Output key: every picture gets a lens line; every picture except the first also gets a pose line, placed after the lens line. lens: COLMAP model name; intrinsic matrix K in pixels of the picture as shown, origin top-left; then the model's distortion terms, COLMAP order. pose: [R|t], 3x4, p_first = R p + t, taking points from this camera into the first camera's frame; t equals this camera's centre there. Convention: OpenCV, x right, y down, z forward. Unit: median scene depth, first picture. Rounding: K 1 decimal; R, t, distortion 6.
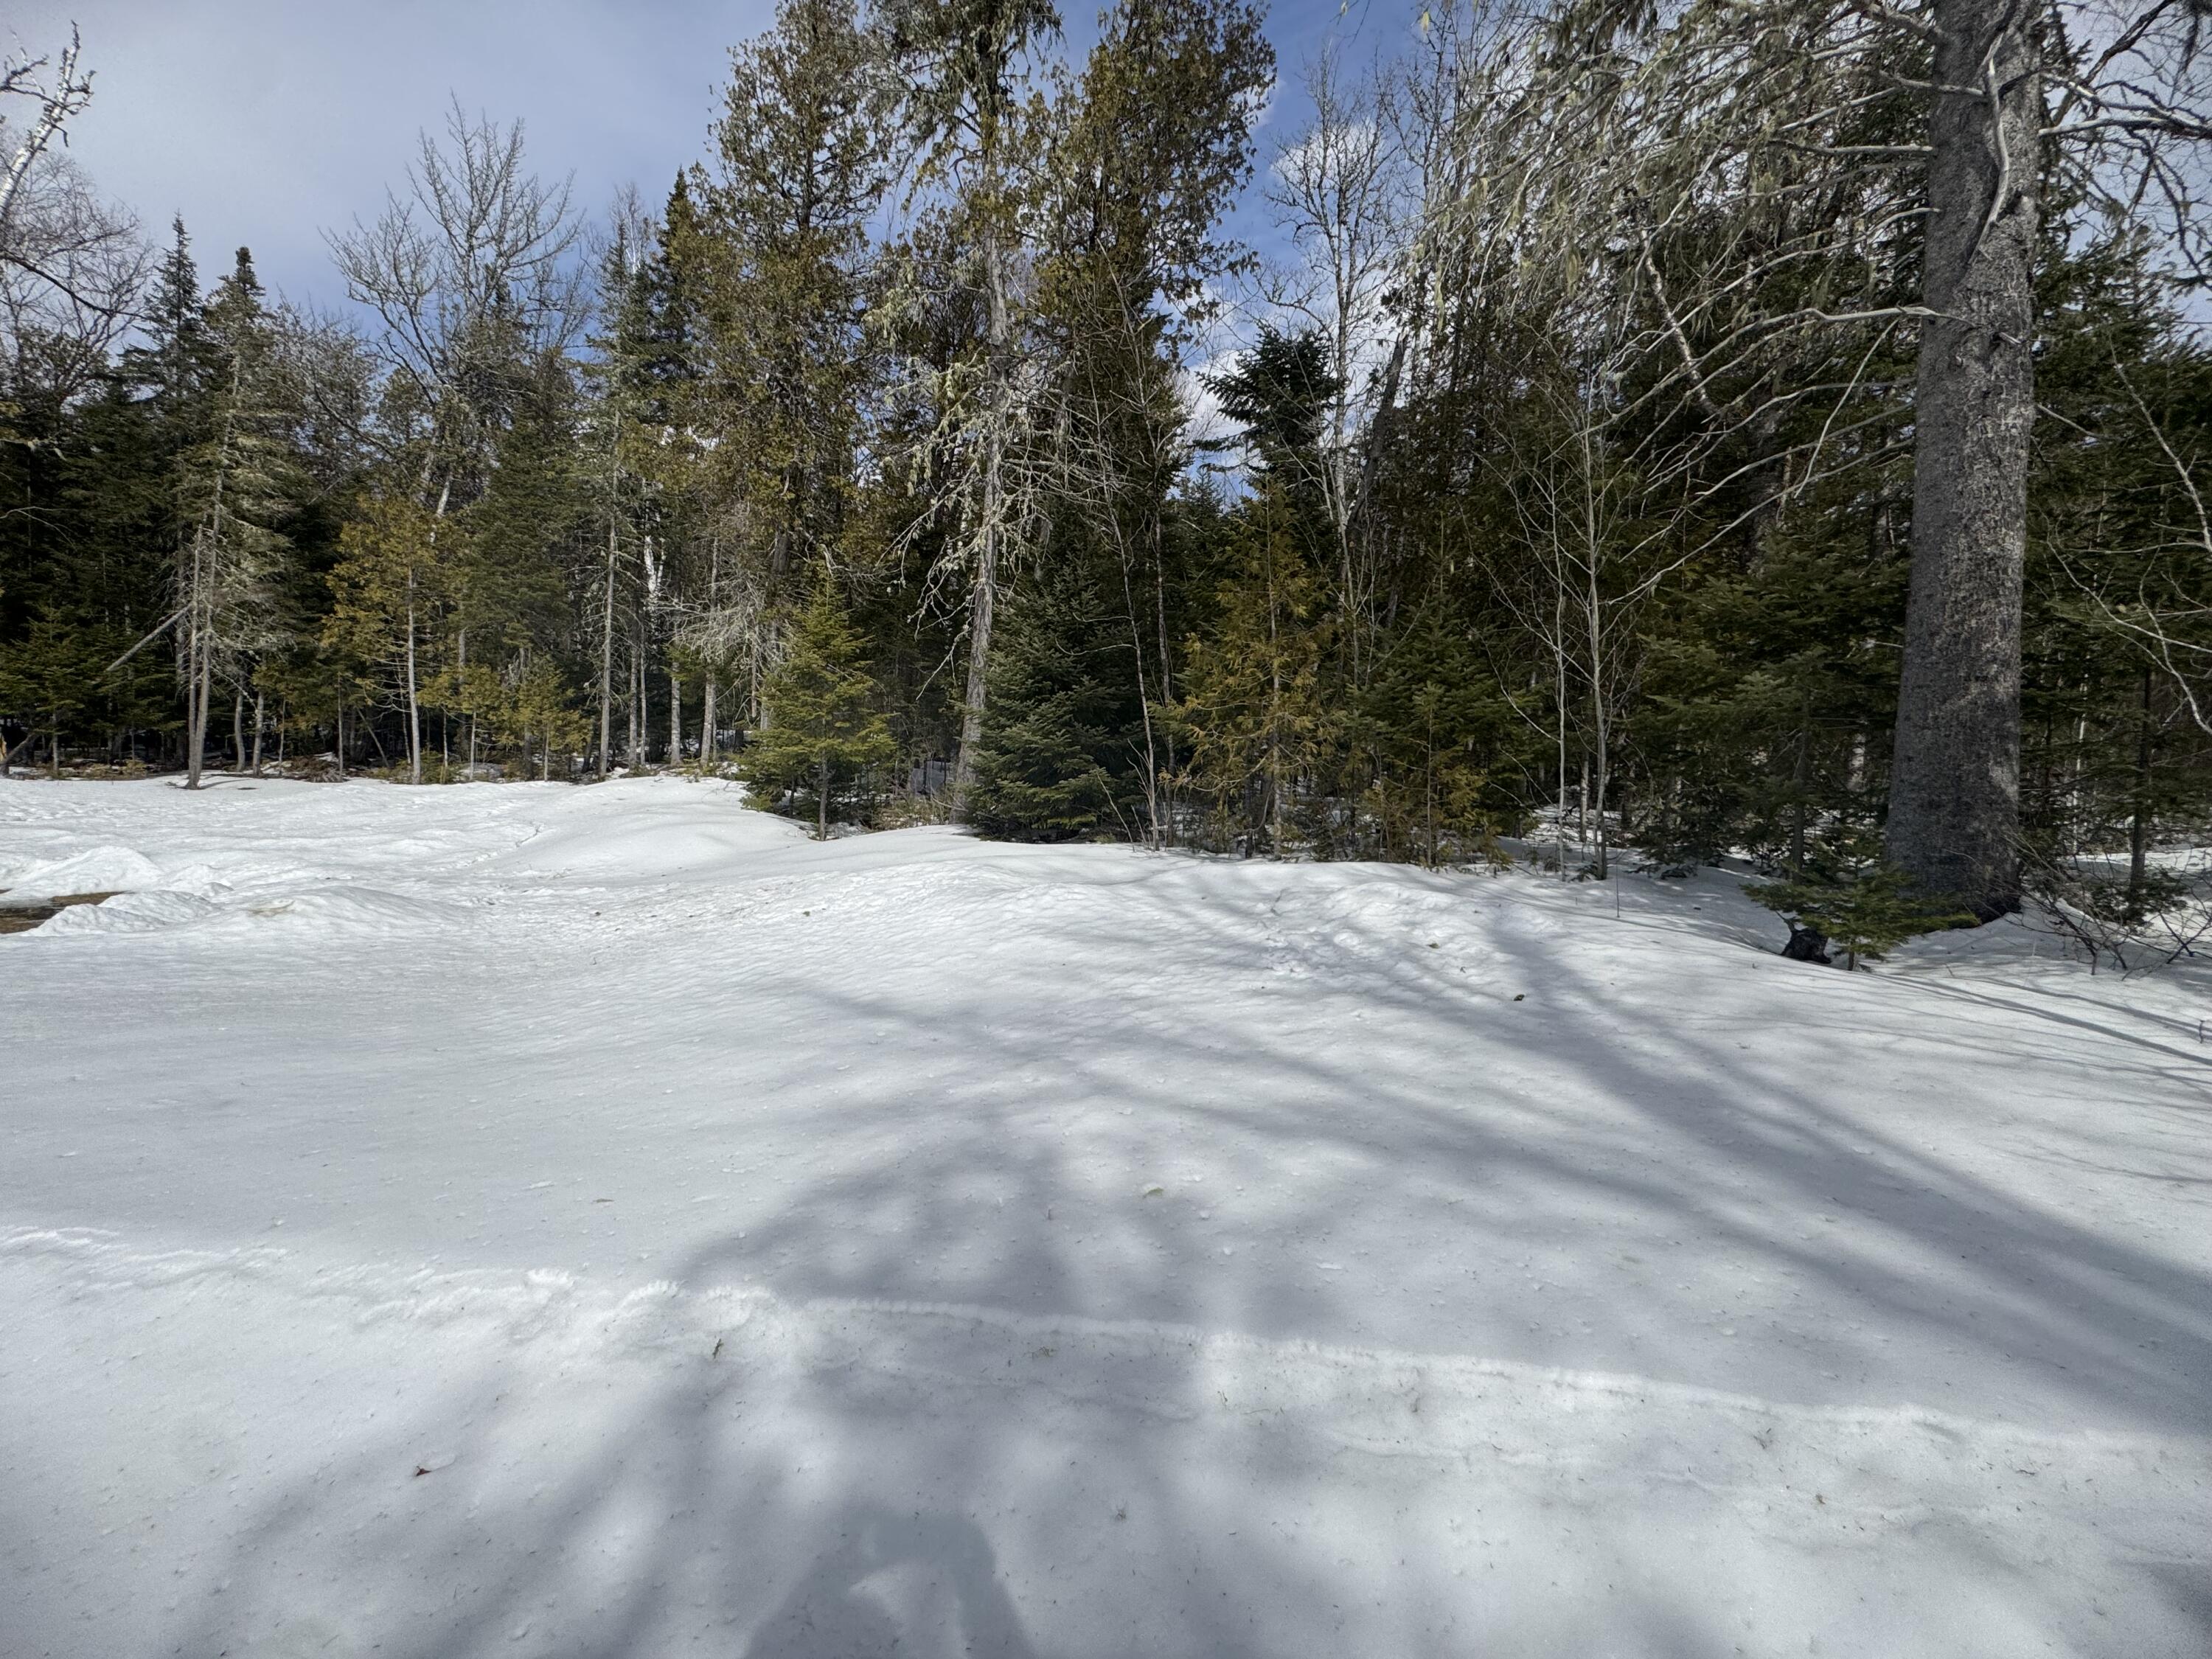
lens RADIAL K [[884.9, 0, 1108.3], [0, 884.9, 827.5], [0, 0, 1]] dist [-0.000955, -0.000605]
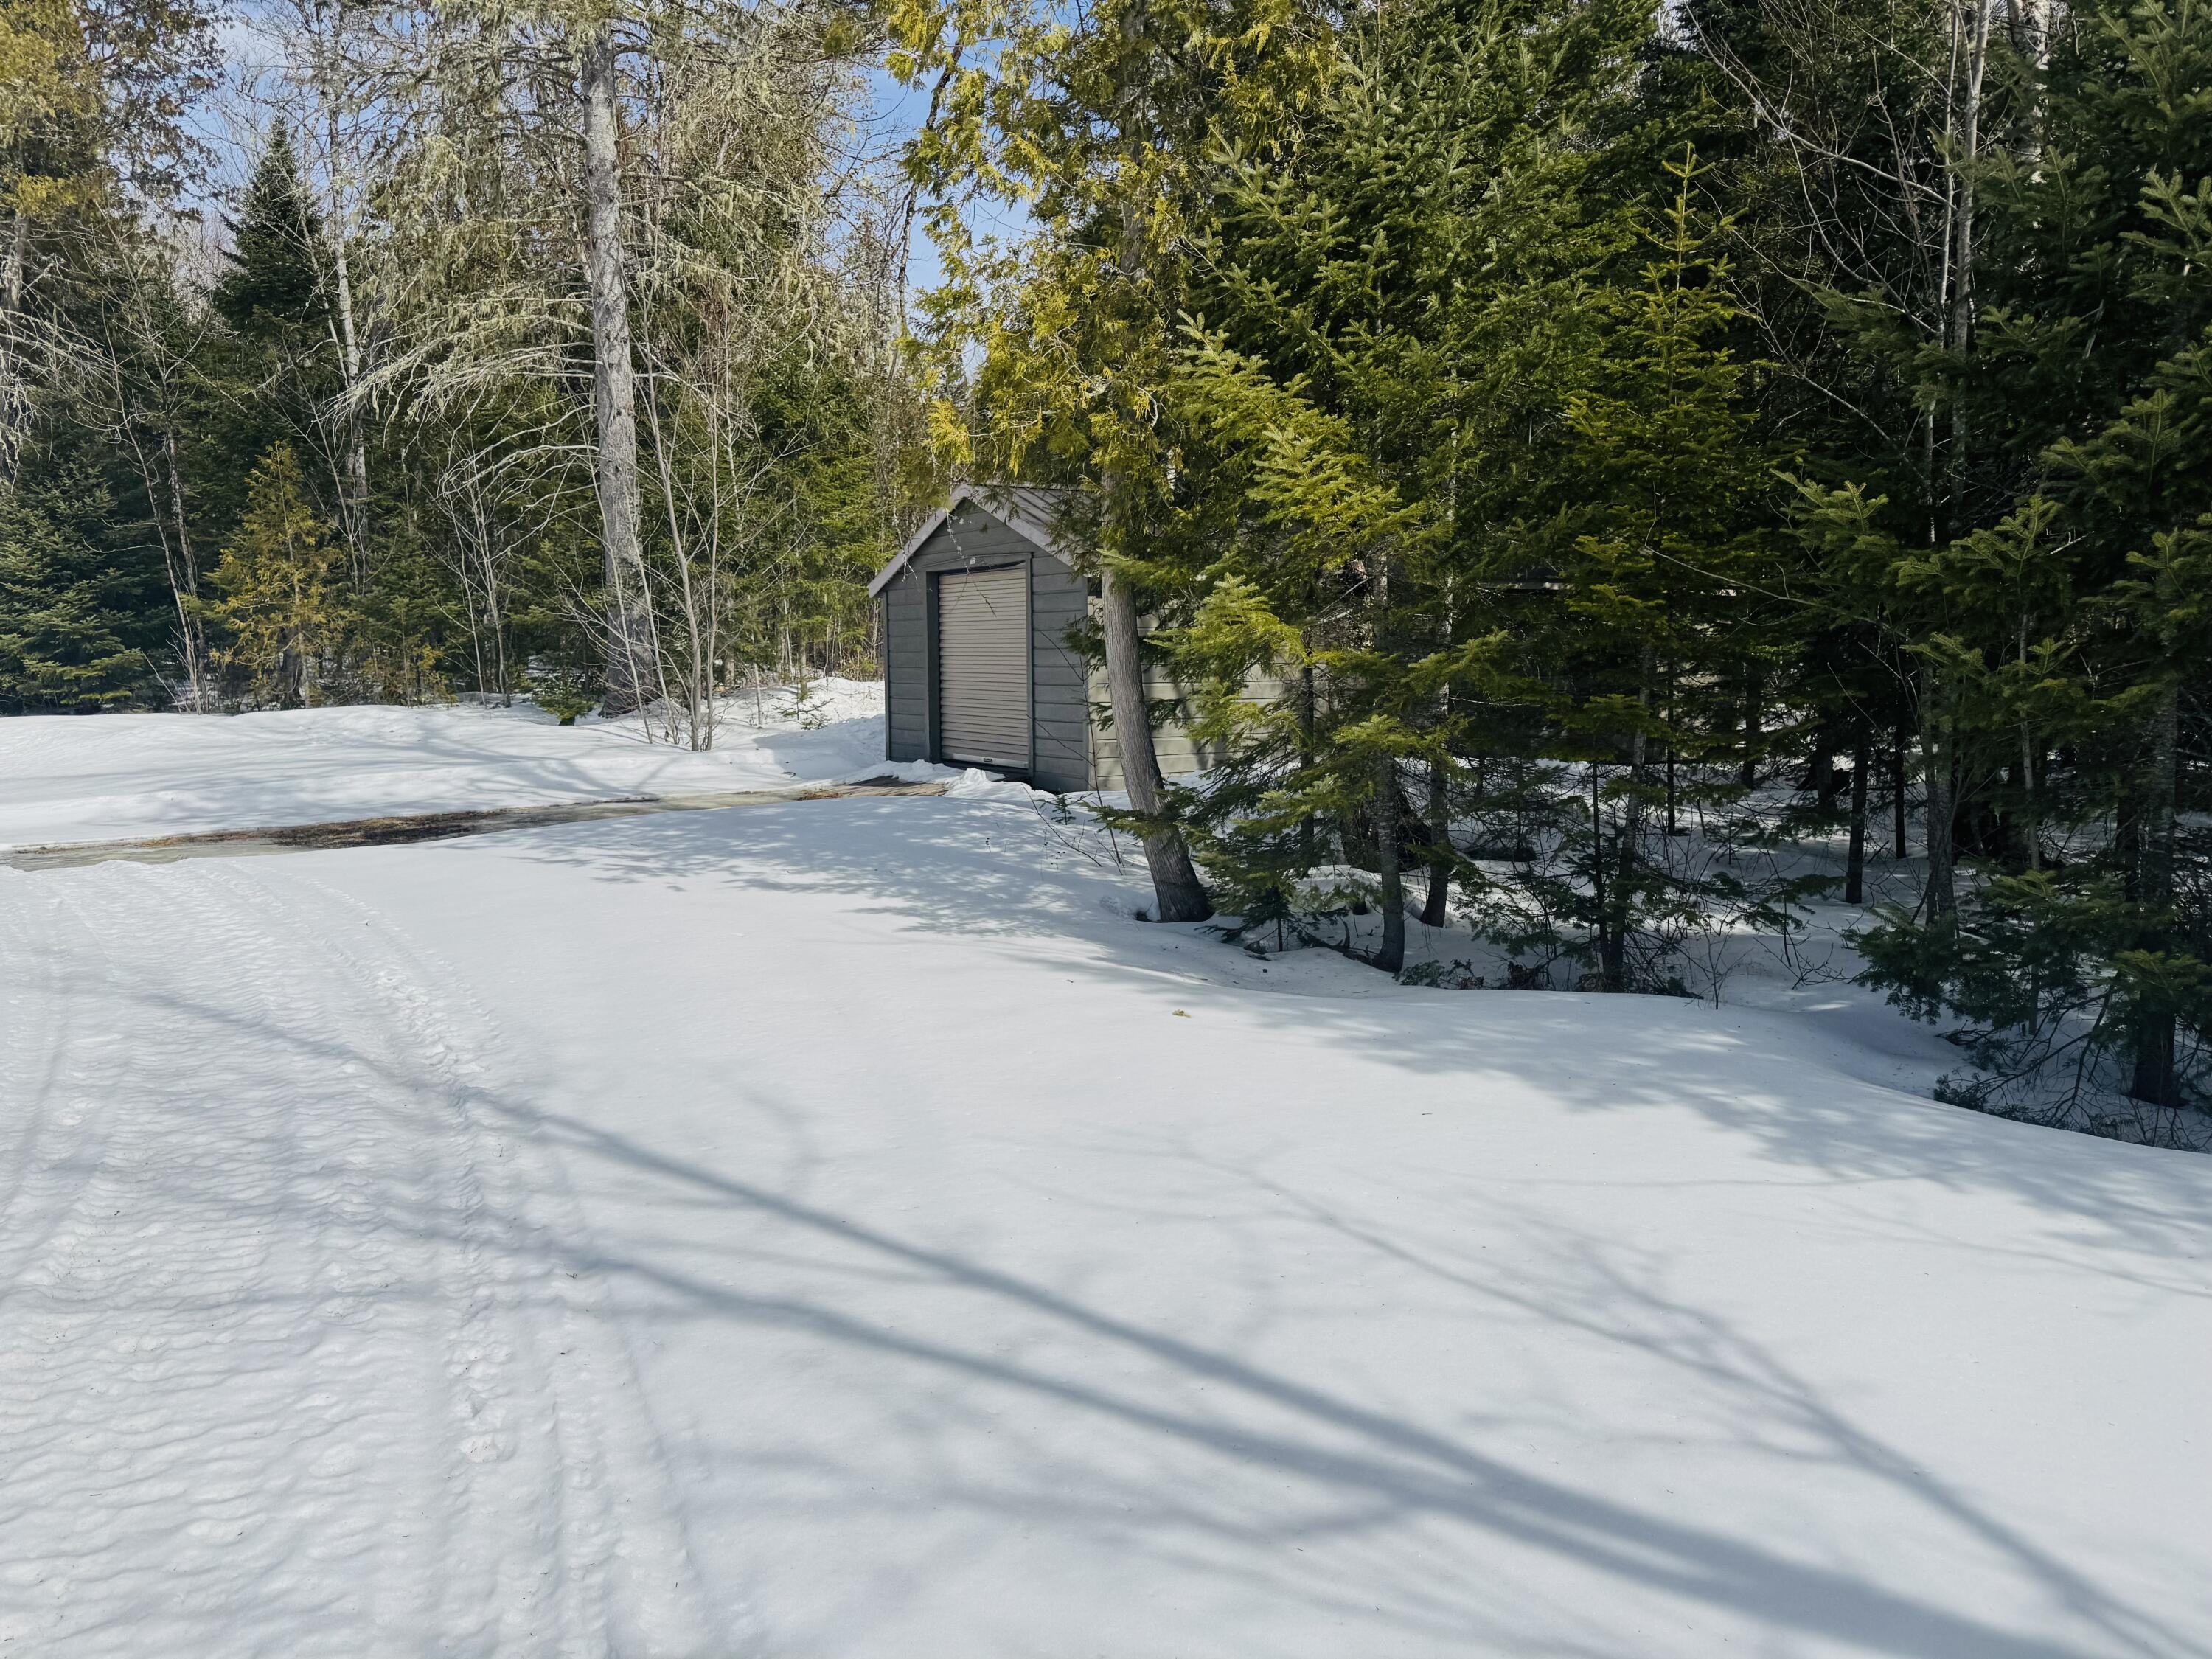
lens RADIAL K [[1548.9, 0, 1107.0], [0, 1548.9, 825.6], [0, 0, 1]] dist [0.001707, 0.001675]
pose [[0.783411, -0.083983, 0.615804, -0.340992], [0.049558, 0.996114, 0.072803, 0.097433], [-0.619525, -0.026517, 0.784529, -1.699298]]
